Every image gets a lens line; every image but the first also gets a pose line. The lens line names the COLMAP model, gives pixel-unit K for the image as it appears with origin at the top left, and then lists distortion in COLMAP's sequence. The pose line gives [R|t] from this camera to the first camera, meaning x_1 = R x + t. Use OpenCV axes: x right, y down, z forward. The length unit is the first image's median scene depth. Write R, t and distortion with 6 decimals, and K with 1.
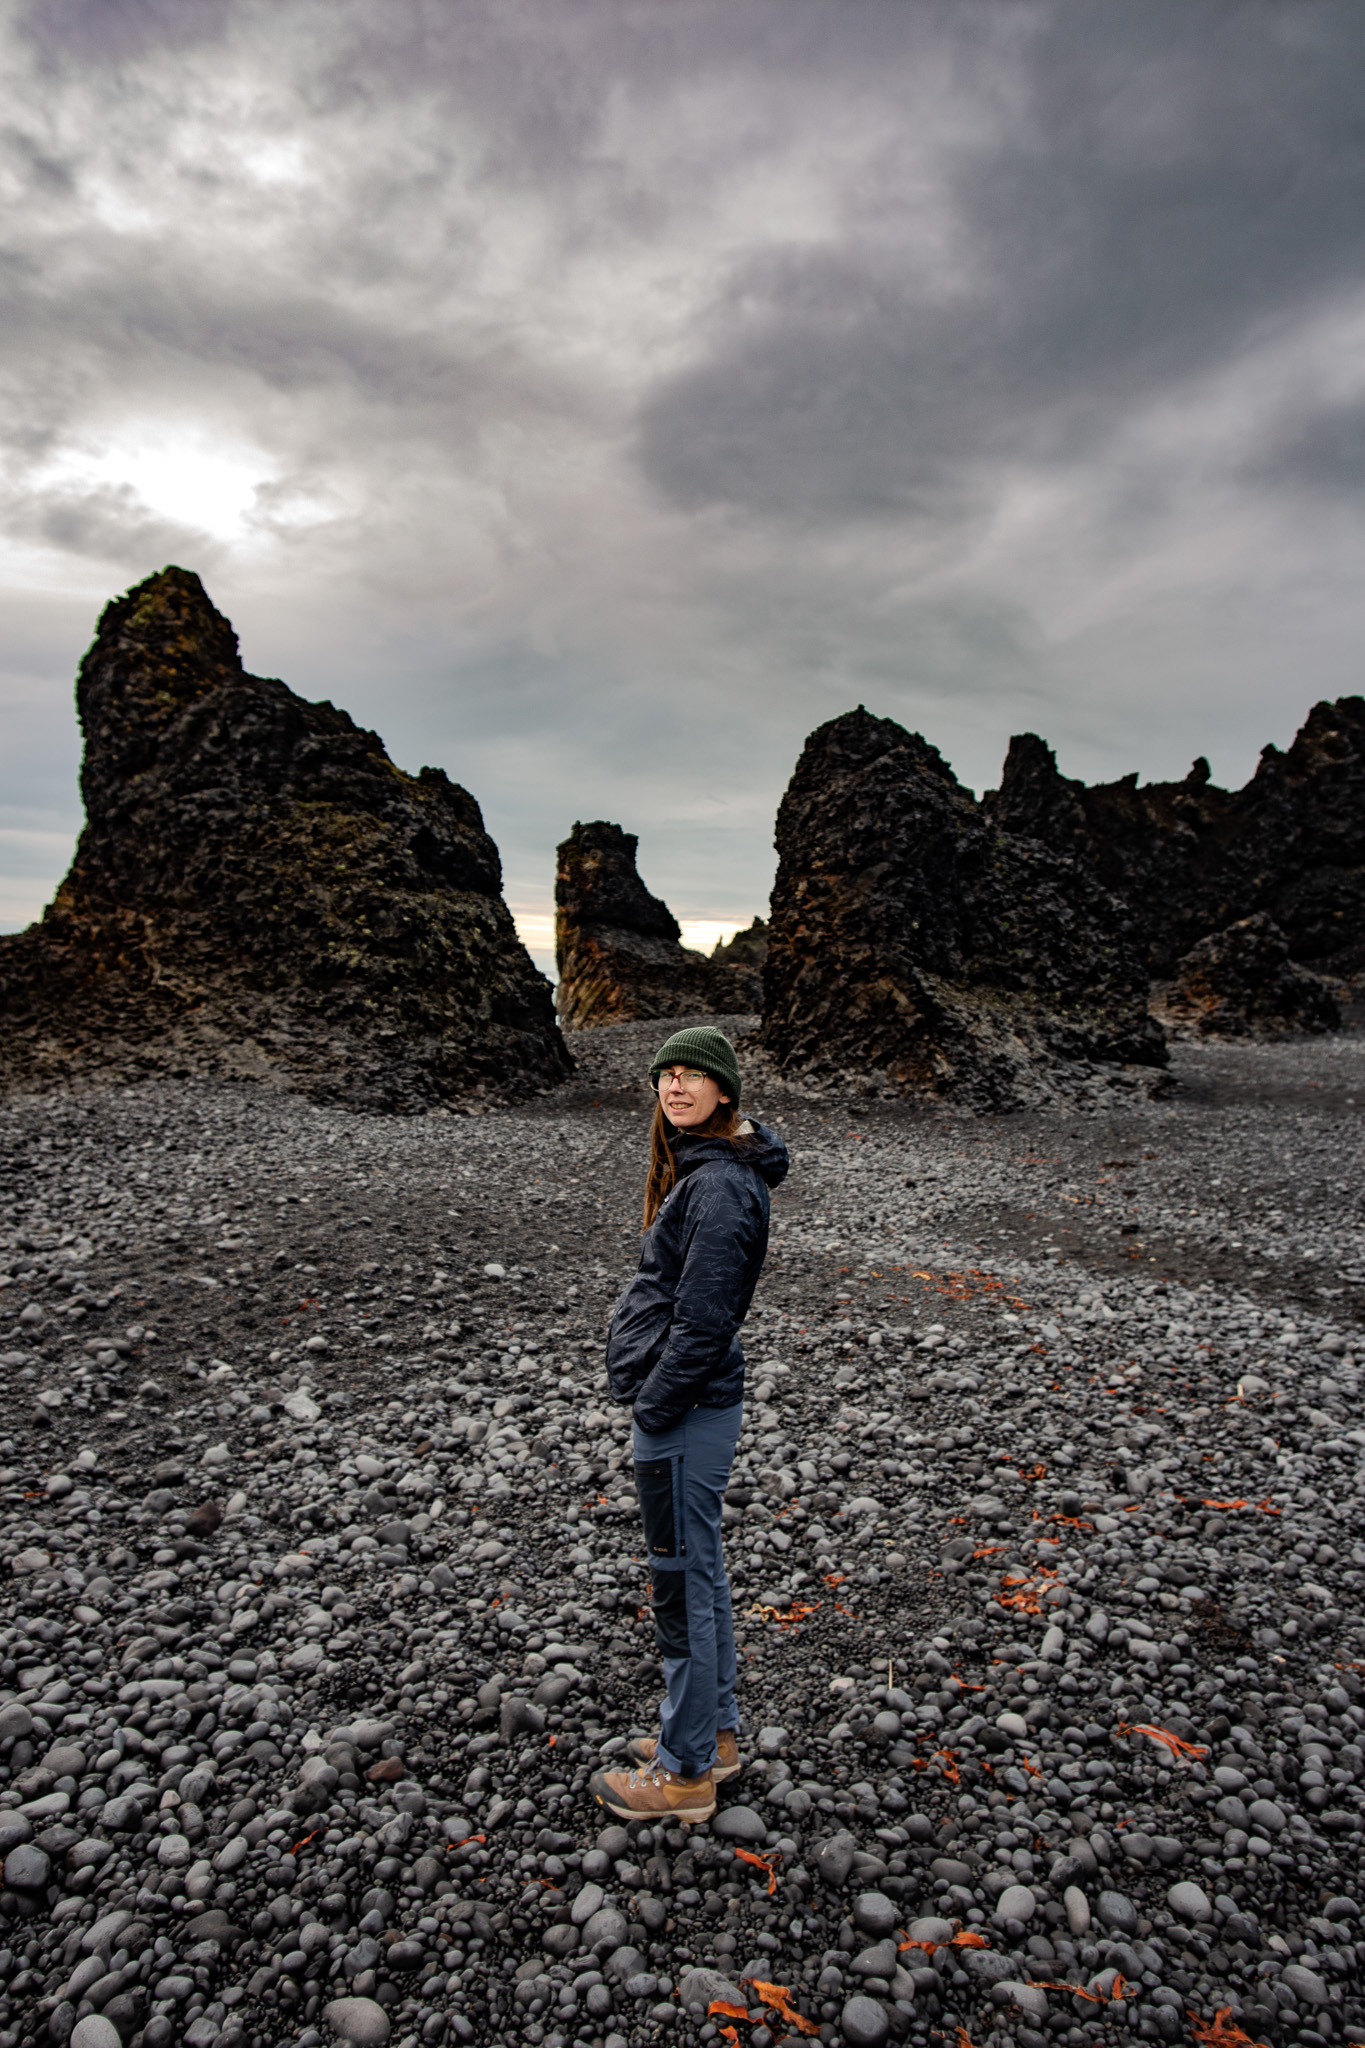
lens RADIAL K [[1469.9, 0, 682.3], [0, 1469.9, 1024.4], [0, 0, 1]] dist [-0.000924, -0.000117]
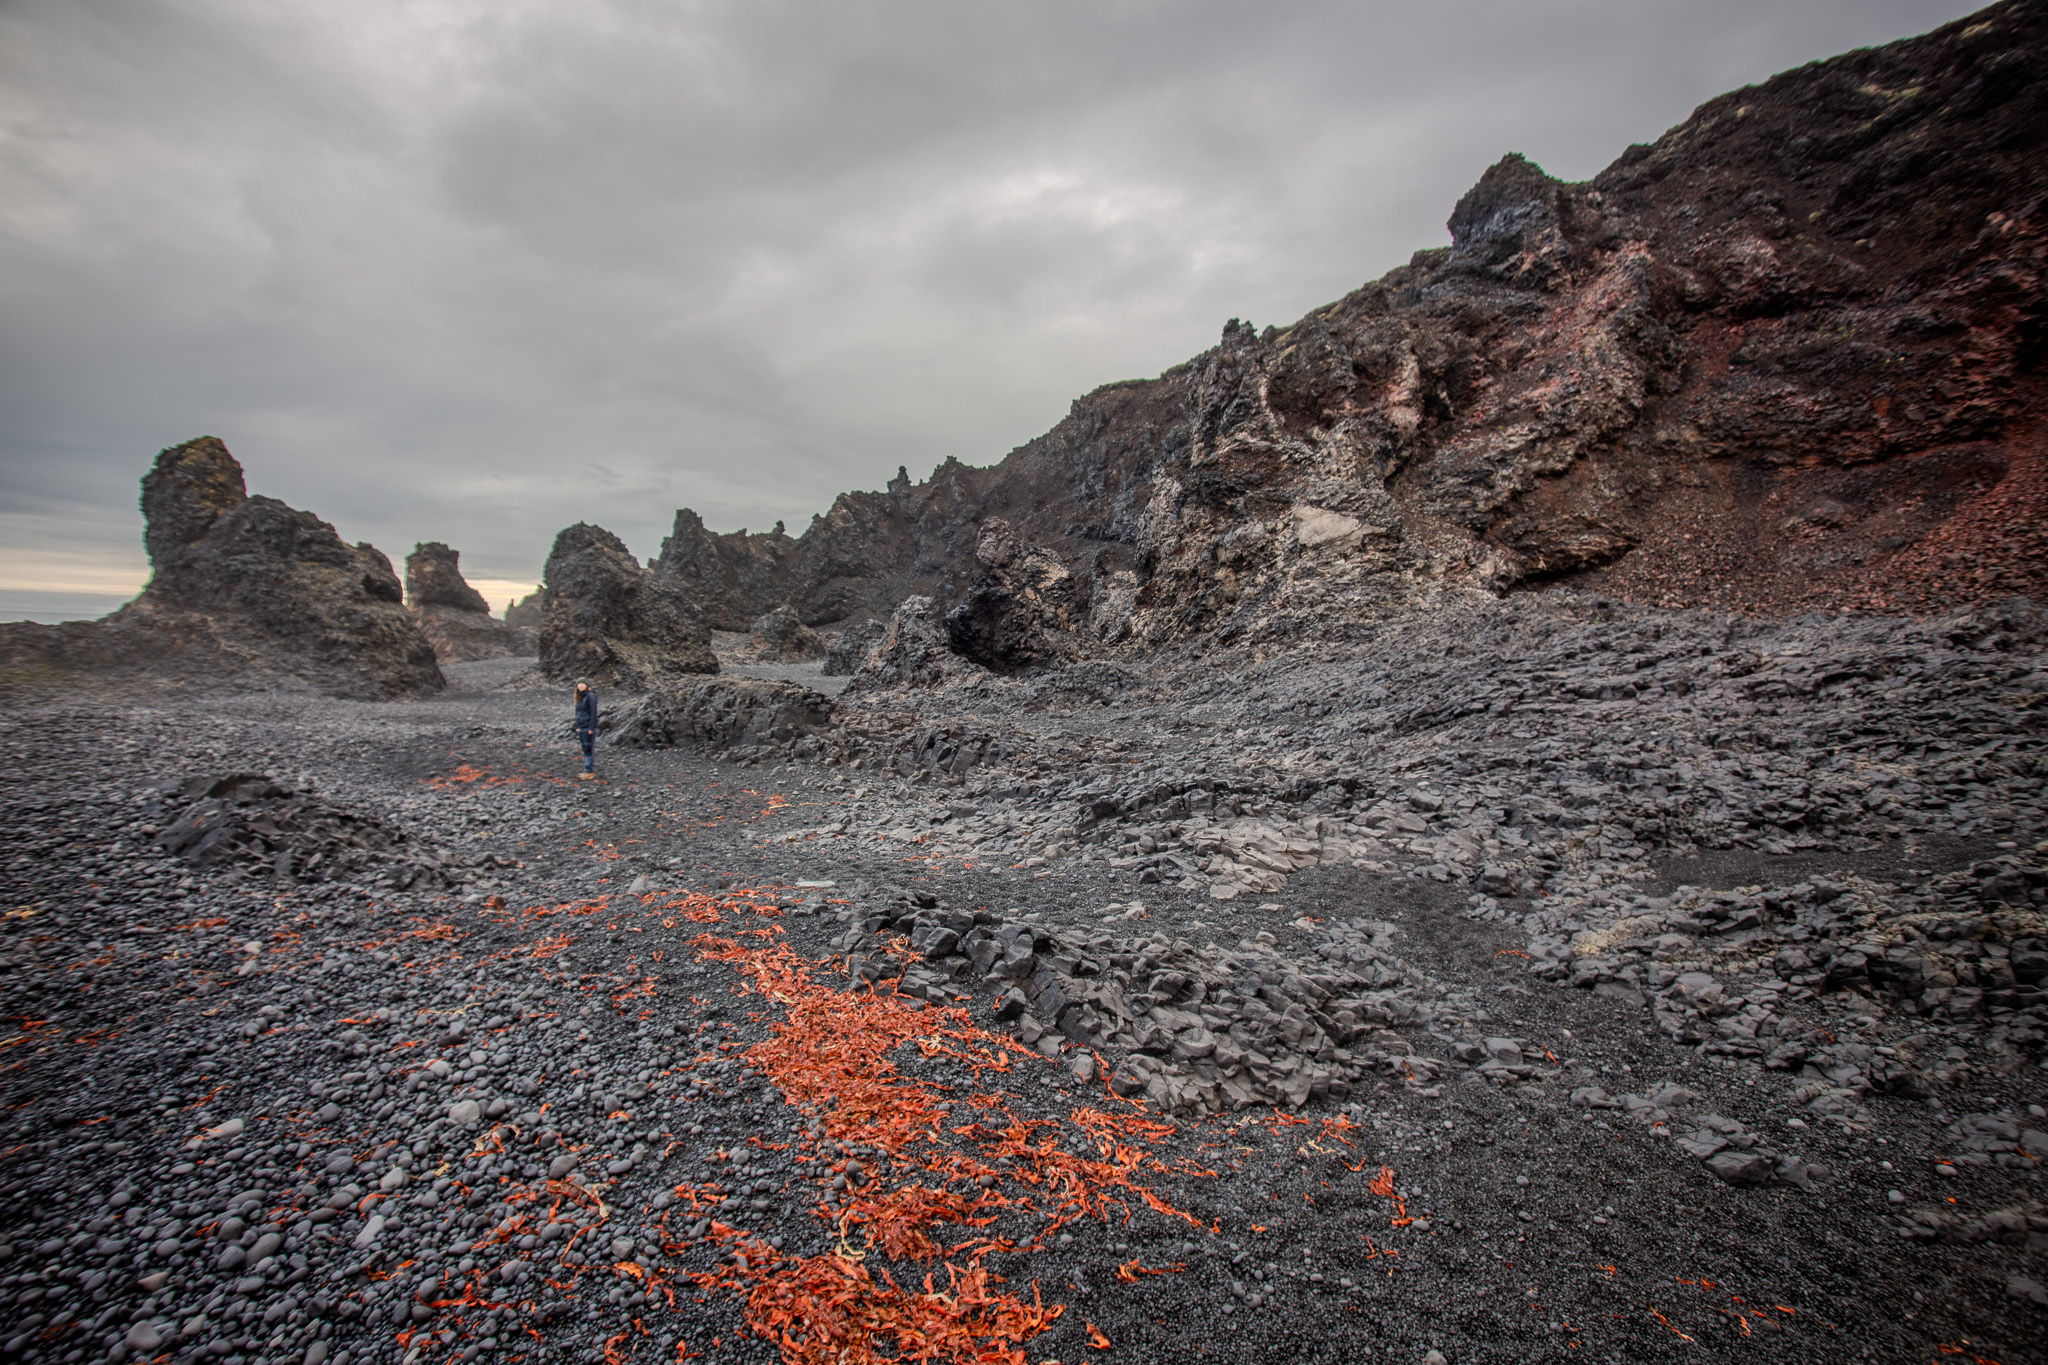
lens RADIAL K [[1118.1, 0, 1020.4], [0, 1118.1, 673.6], [0, 0, 1]] dist [-0.004662, -0.000673]
pose [[0.898832, -0.030527, 0.437230, -0.032179], [0.024481, 0.999511, 0.019458, 0.003102], [-0.437610, -0.006785, 0.899139, -0.831555]]
